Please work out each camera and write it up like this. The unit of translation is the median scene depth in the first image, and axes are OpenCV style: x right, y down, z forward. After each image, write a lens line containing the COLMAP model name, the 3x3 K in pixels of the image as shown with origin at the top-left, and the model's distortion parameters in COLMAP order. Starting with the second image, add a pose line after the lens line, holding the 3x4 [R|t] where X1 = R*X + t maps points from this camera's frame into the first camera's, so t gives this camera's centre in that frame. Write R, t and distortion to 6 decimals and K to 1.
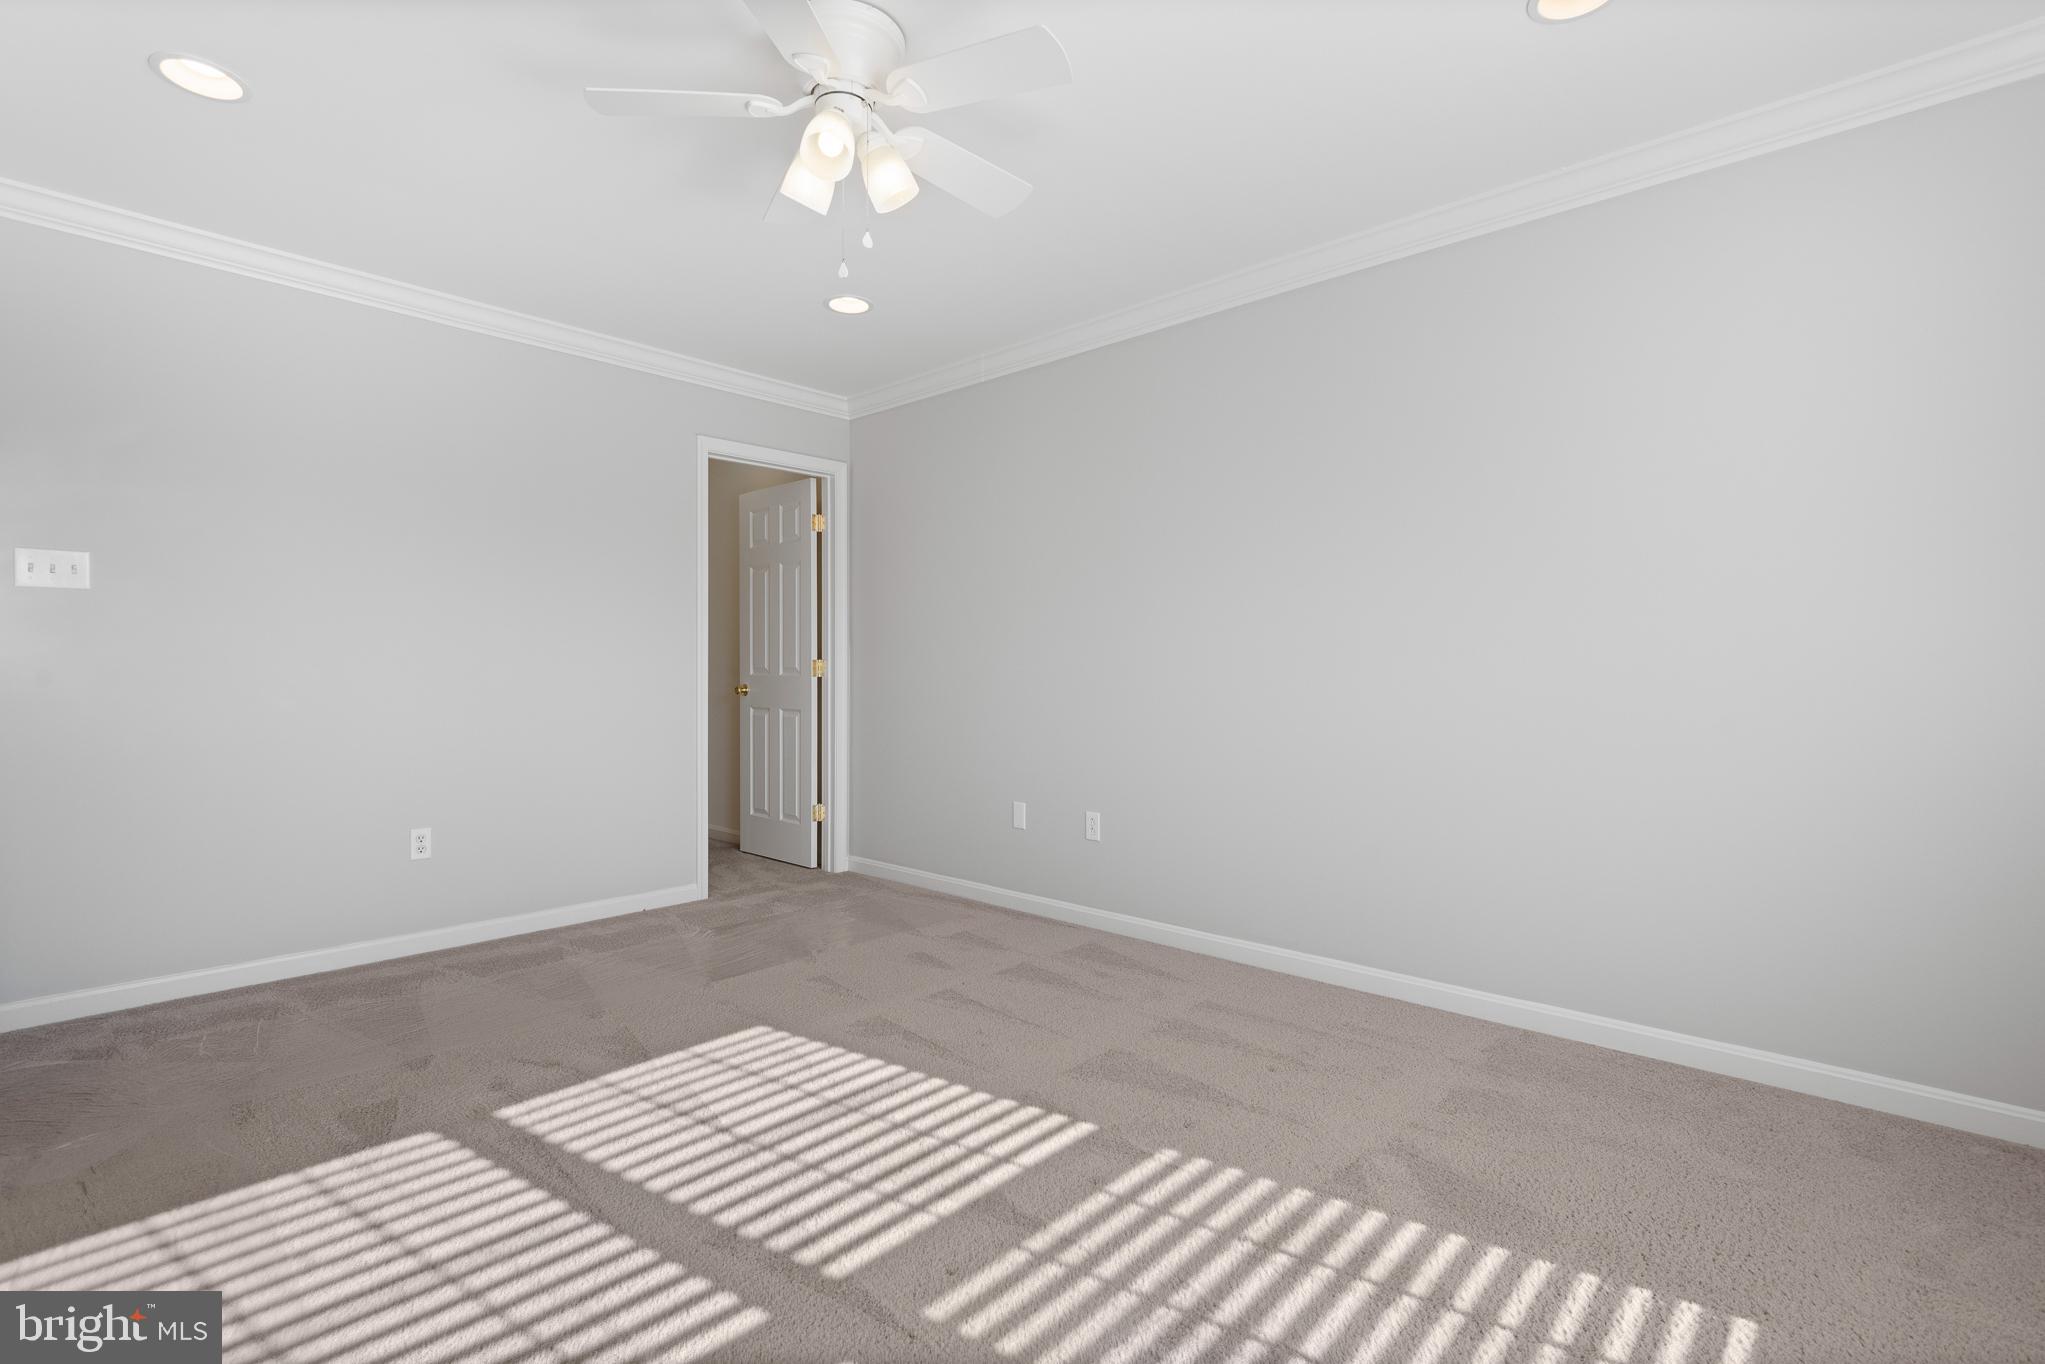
lens RADIAL K [[965.0, 0, 1008.2], [0, 965.0, 693.4], [0, 0, 1]] dist [-0.008737, -0.004143]
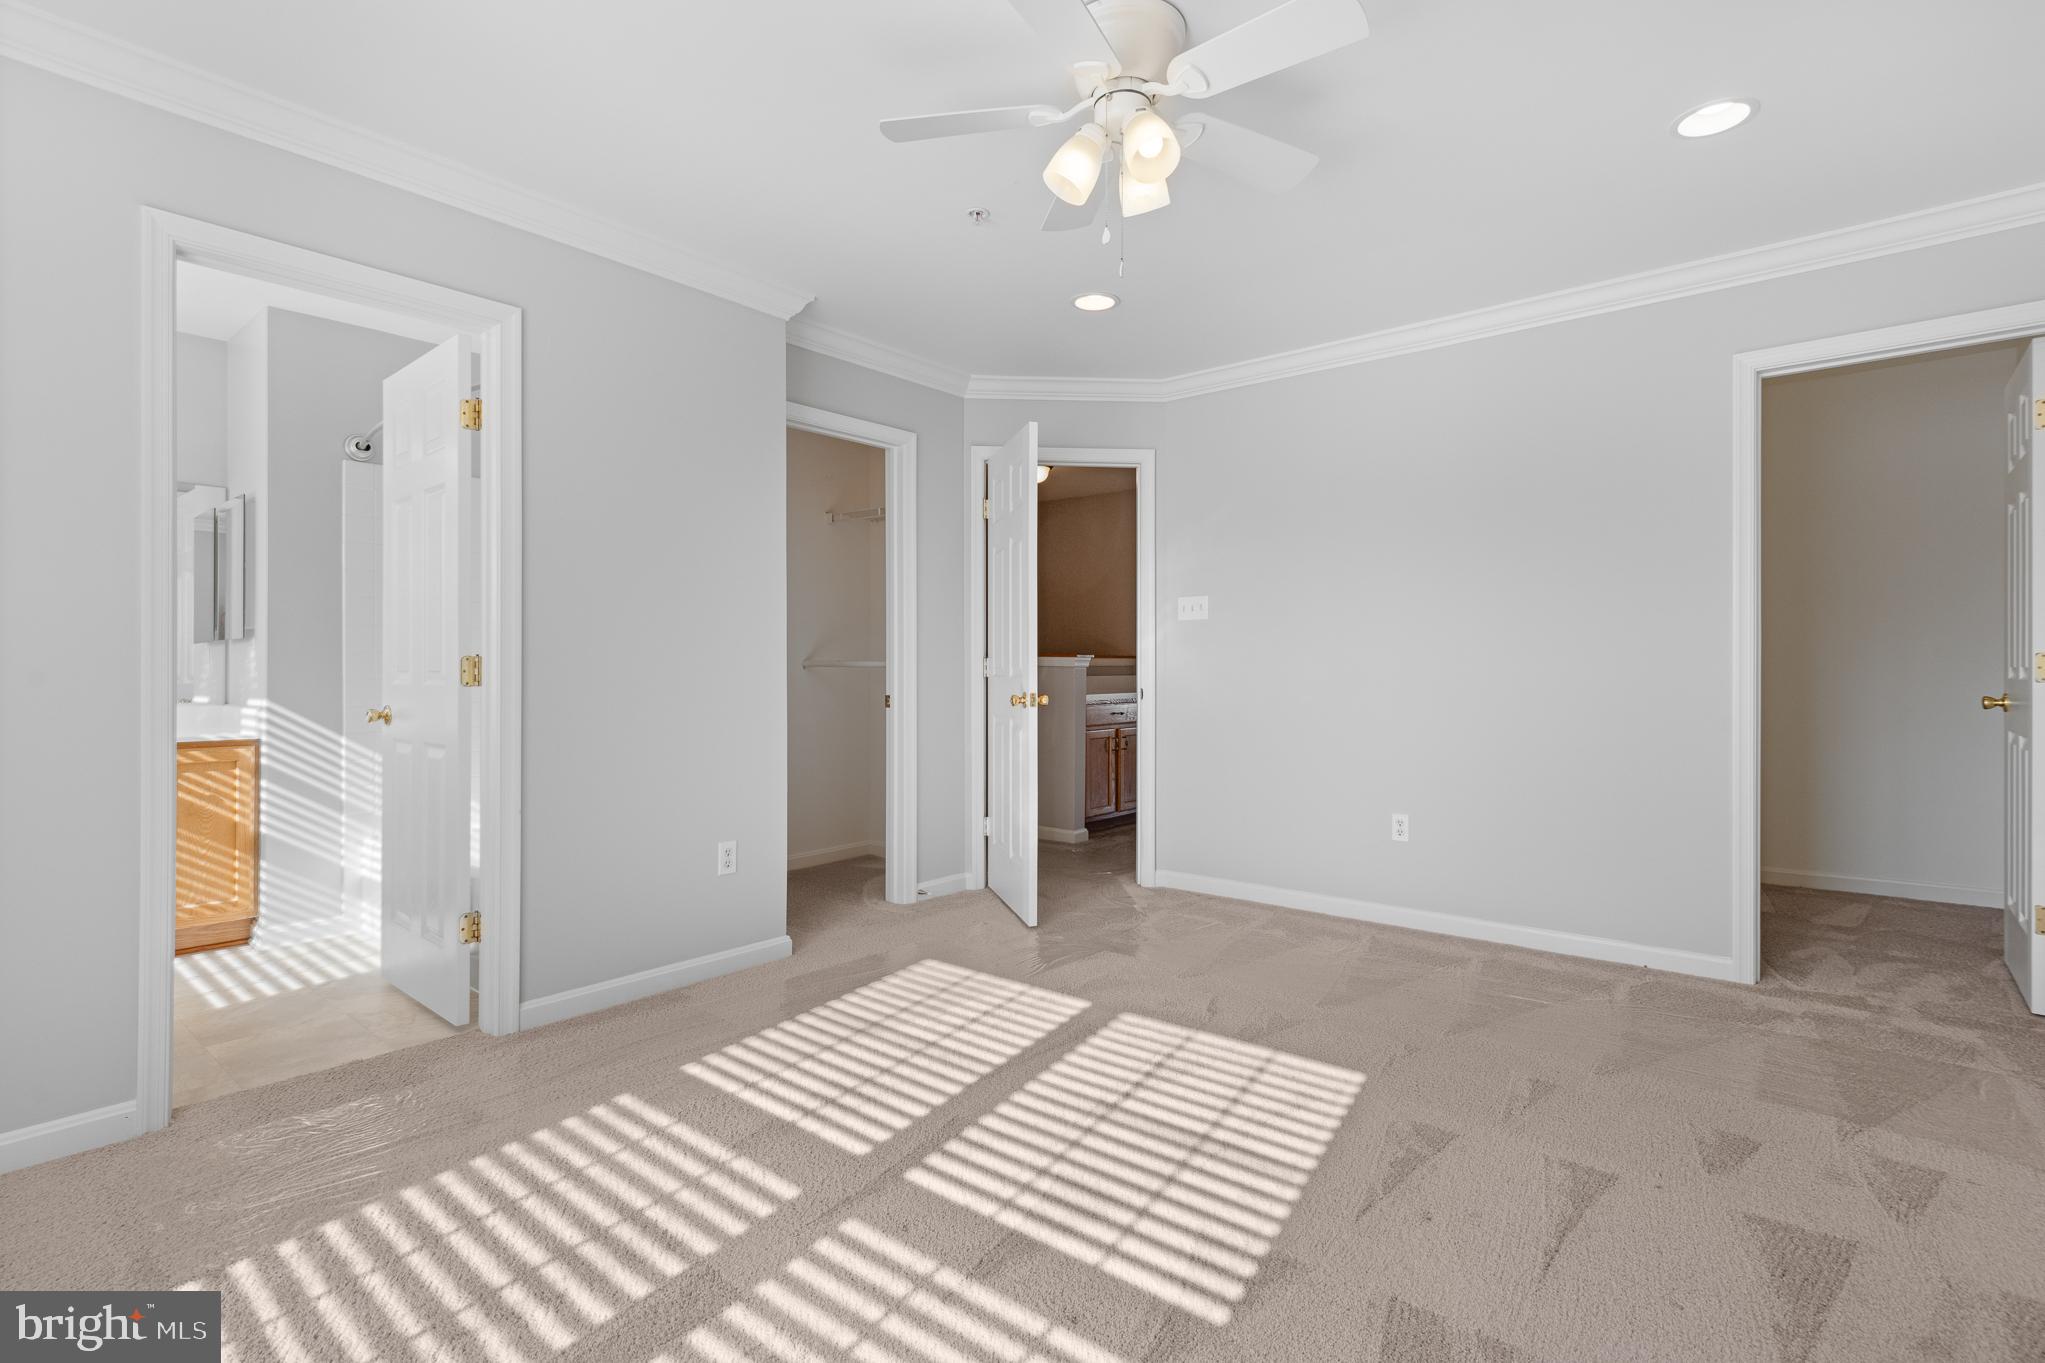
lens RADIAL K [[965.0, 0, 1002.0], [0, 965.0, 670.8], [0, 0, 1]] dist [-0.008737, -0.004143]
pose [[0.039165, 0.003754, -0.999226, 0.763779], [-0.022193, 0.999750, 0.002886, -0.028679], [0.998986, 0.022063, 0.039239, 0.776402]]
